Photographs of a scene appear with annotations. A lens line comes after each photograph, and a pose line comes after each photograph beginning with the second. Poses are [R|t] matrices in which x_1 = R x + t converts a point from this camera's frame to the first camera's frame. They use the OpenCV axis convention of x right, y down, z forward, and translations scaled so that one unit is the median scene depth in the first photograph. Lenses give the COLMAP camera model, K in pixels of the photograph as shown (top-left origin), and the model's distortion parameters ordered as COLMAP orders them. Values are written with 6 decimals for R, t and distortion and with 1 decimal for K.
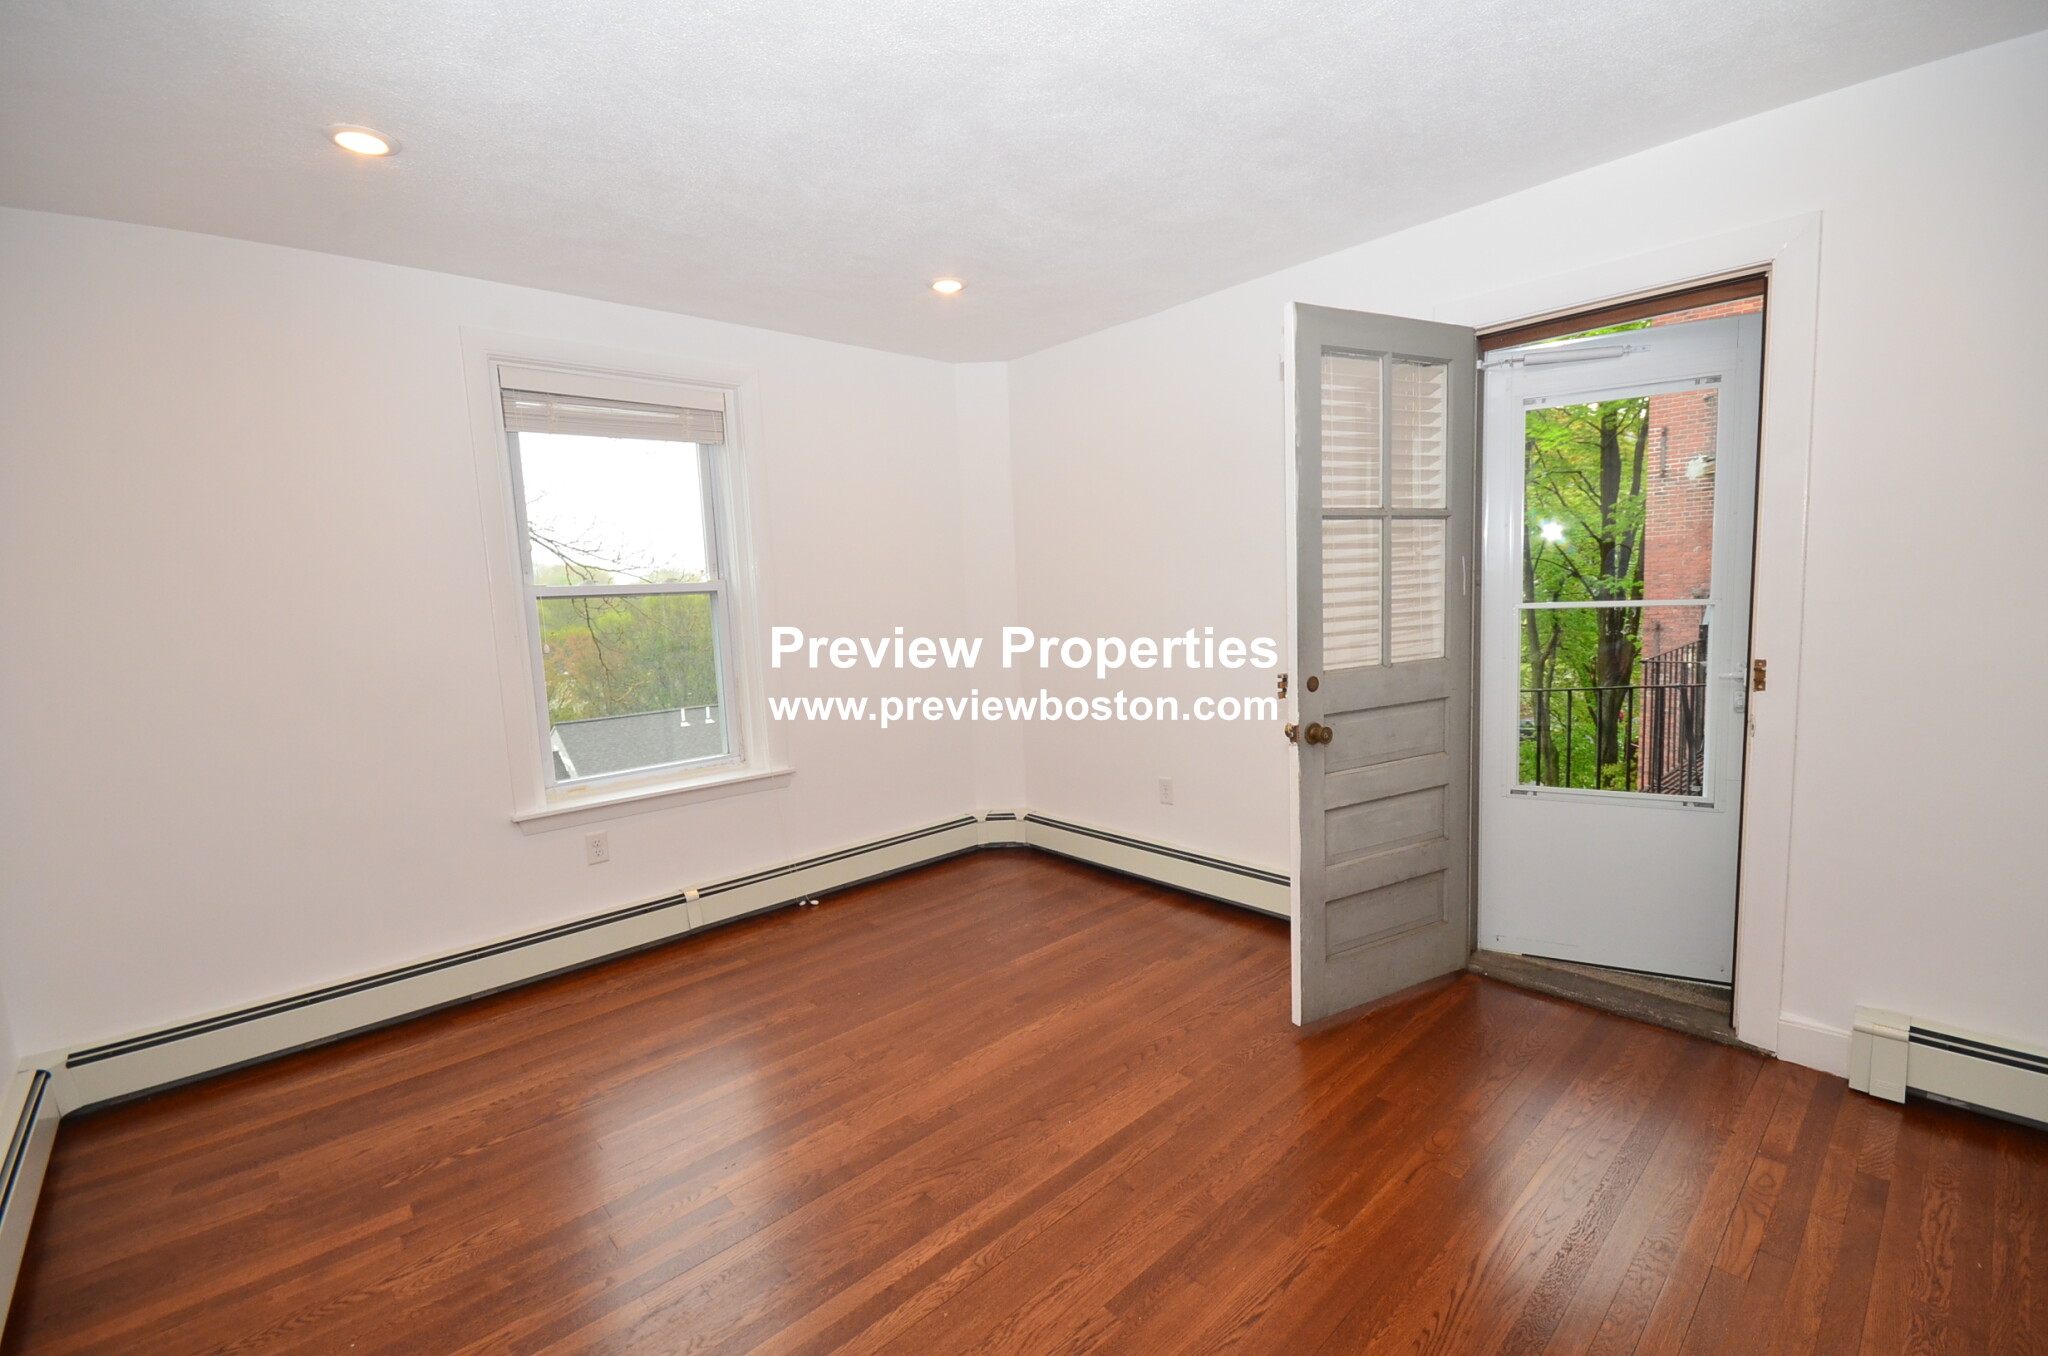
lens RADIAL K [[890.5, 0, 1047.5], [0, 890.5, 684.8], [0, 0, 1]] dist [0.011264, -0.014450]
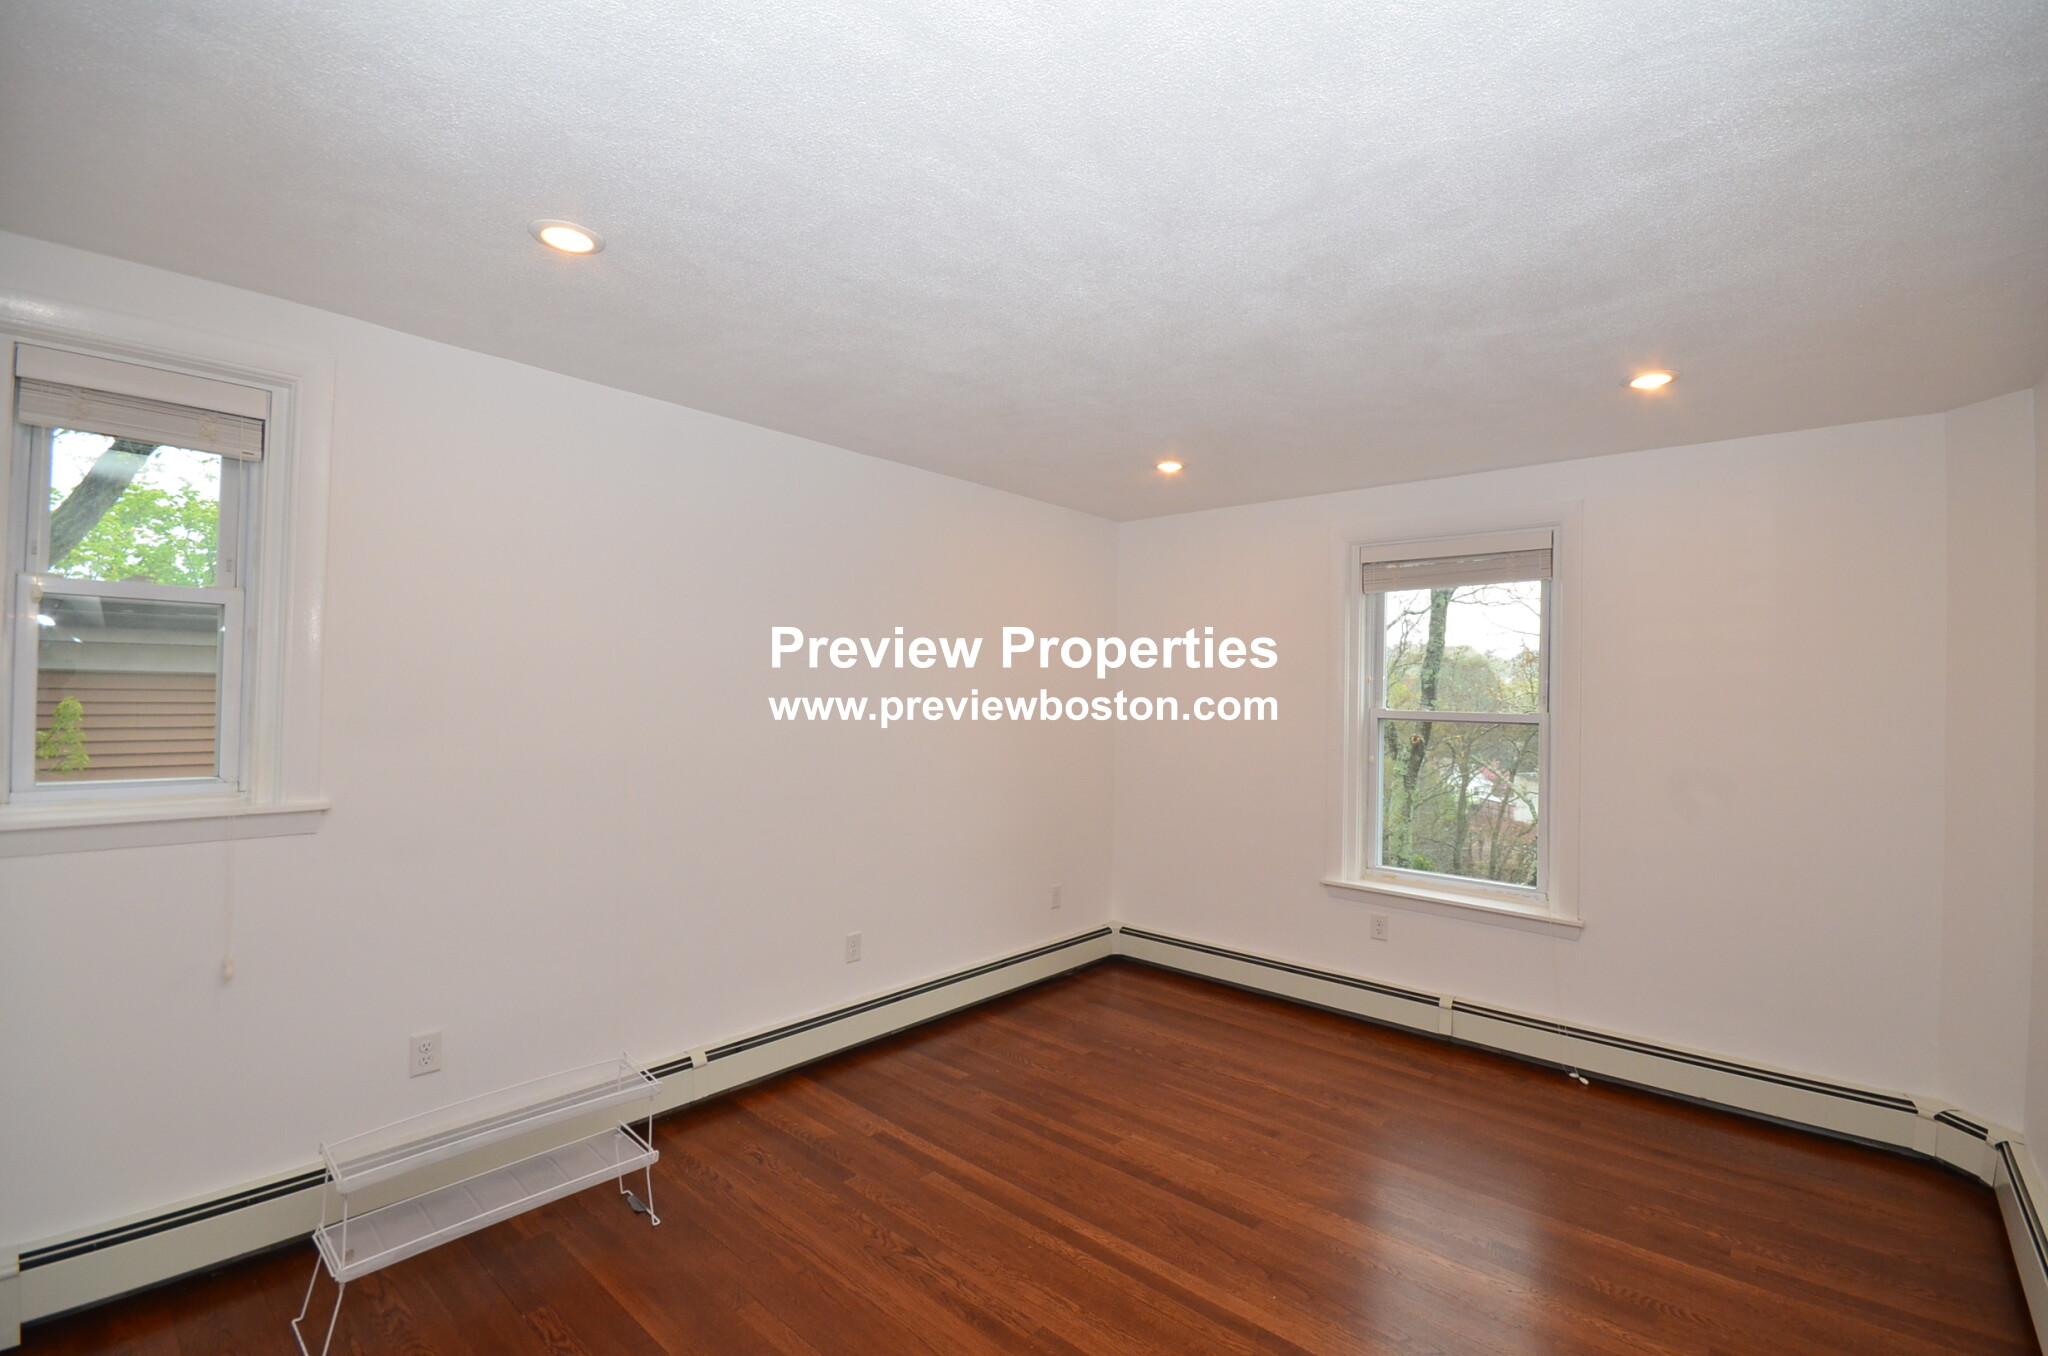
lens RADIAL K [[890.5, 0, 1047.5], [0, 890.5, 684.8], [0, 0, 1]] dist [0.011264, -0.014450]
pose [[0.104486, 0.032674, -0.993989, 0.750440], [-0.135592, 0.990596, 0.018309, -0.120813], [0.985240, 0.132864, 0.107934, 0.451544]]
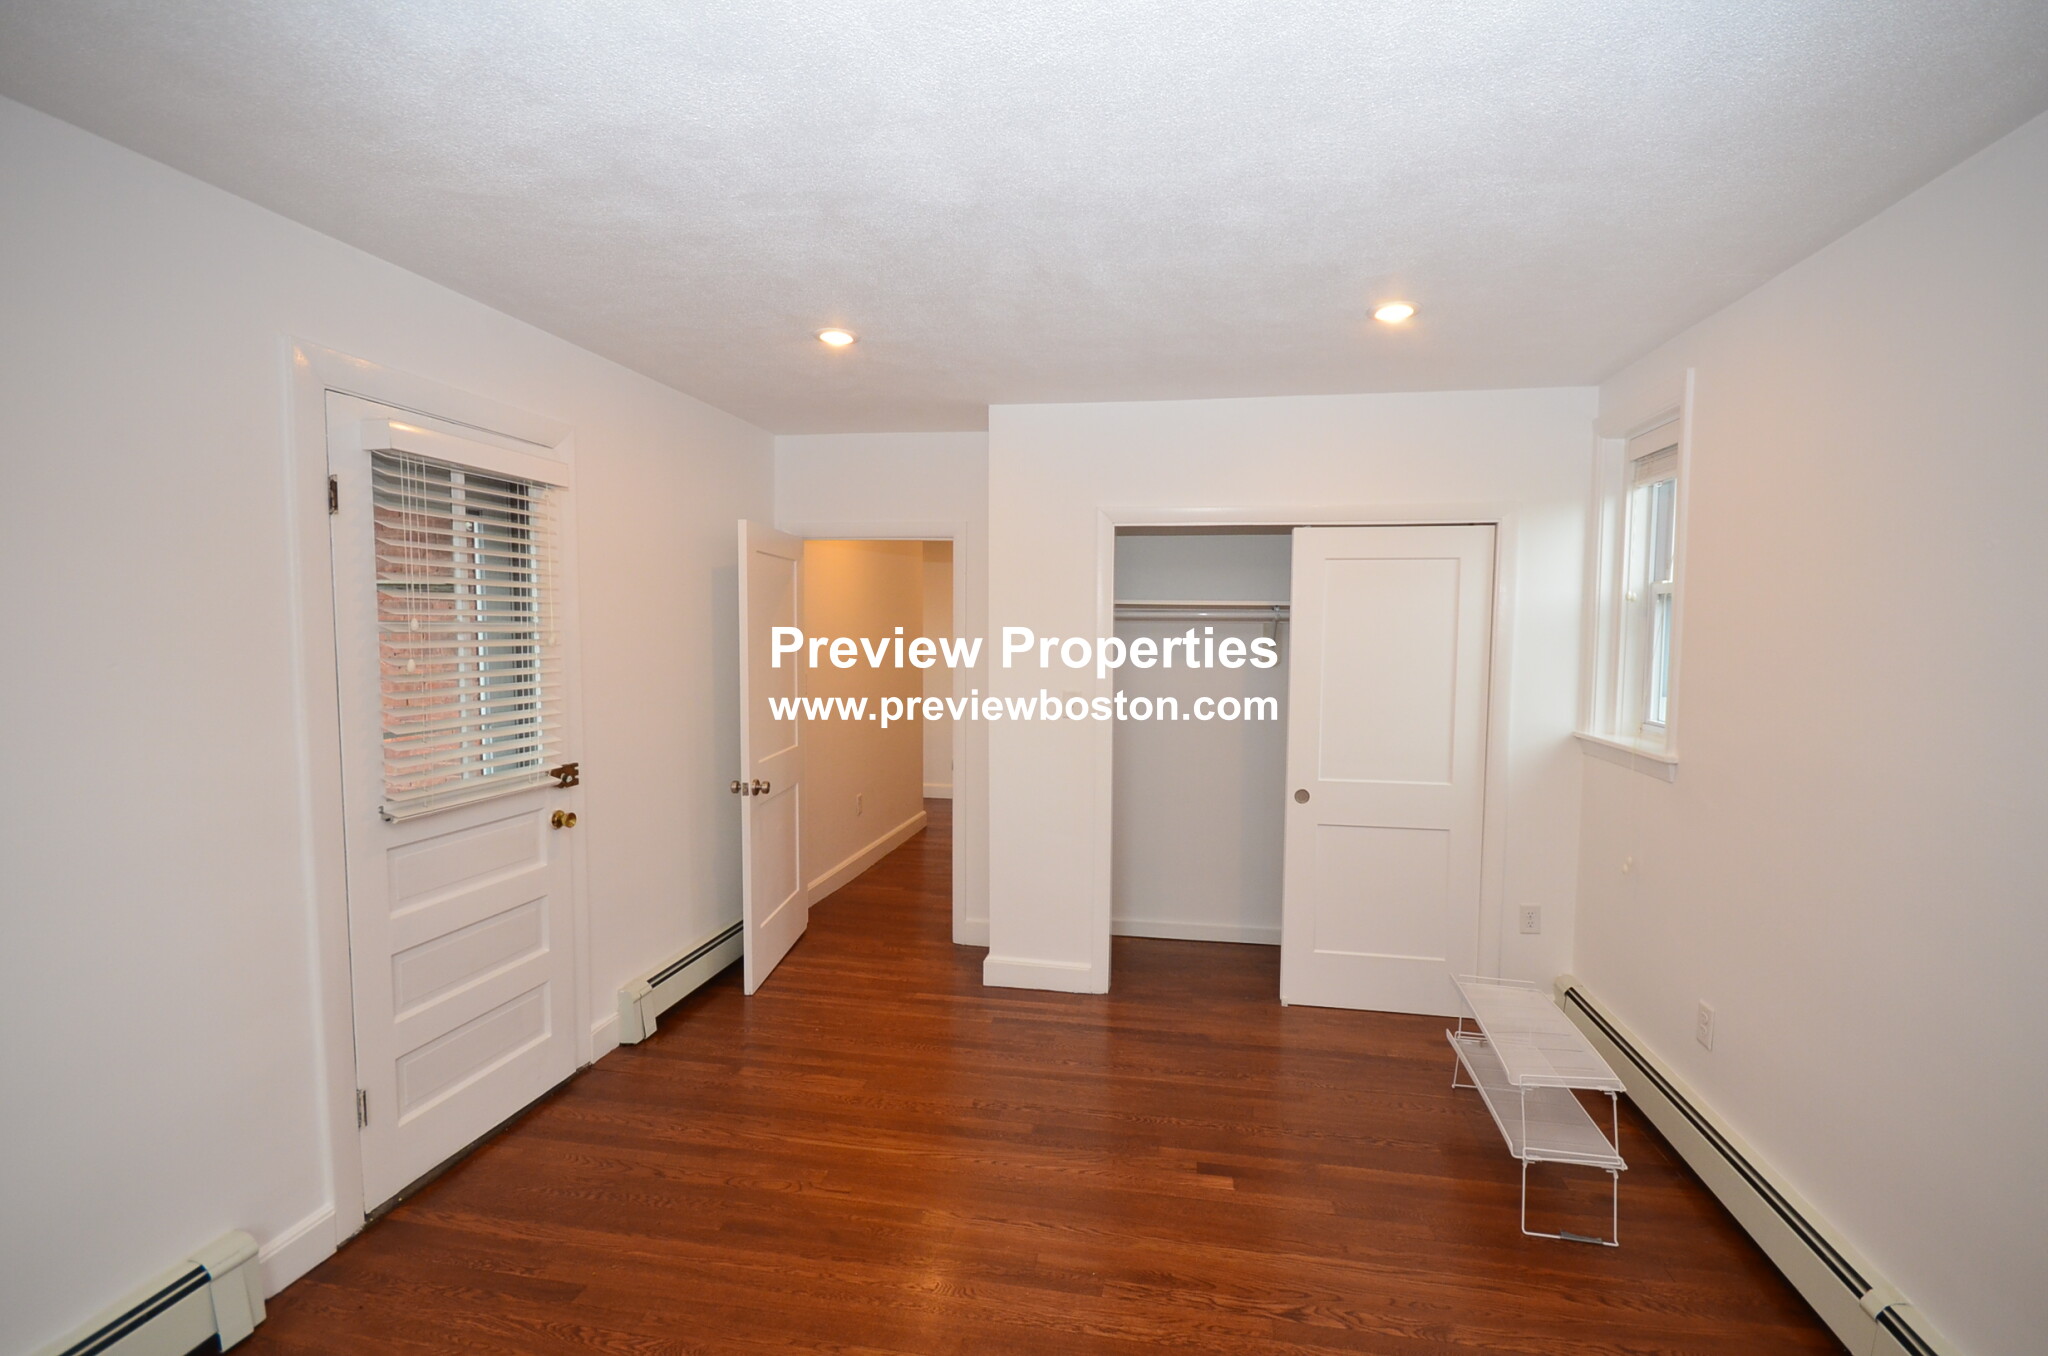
lens RADIAL K [[890.5, 0, 1047.5], [0, 890.5, 684.8], [0, 0, 1]] dist [0.011264, -0.014450]
pose [[-0.608026, -0.018462, 0.793702, -0.503249], [0.107805, 0.988550, 0.105580, -0.158291], [-0.786563, 0.149761, -0.599074, 0.992225]]
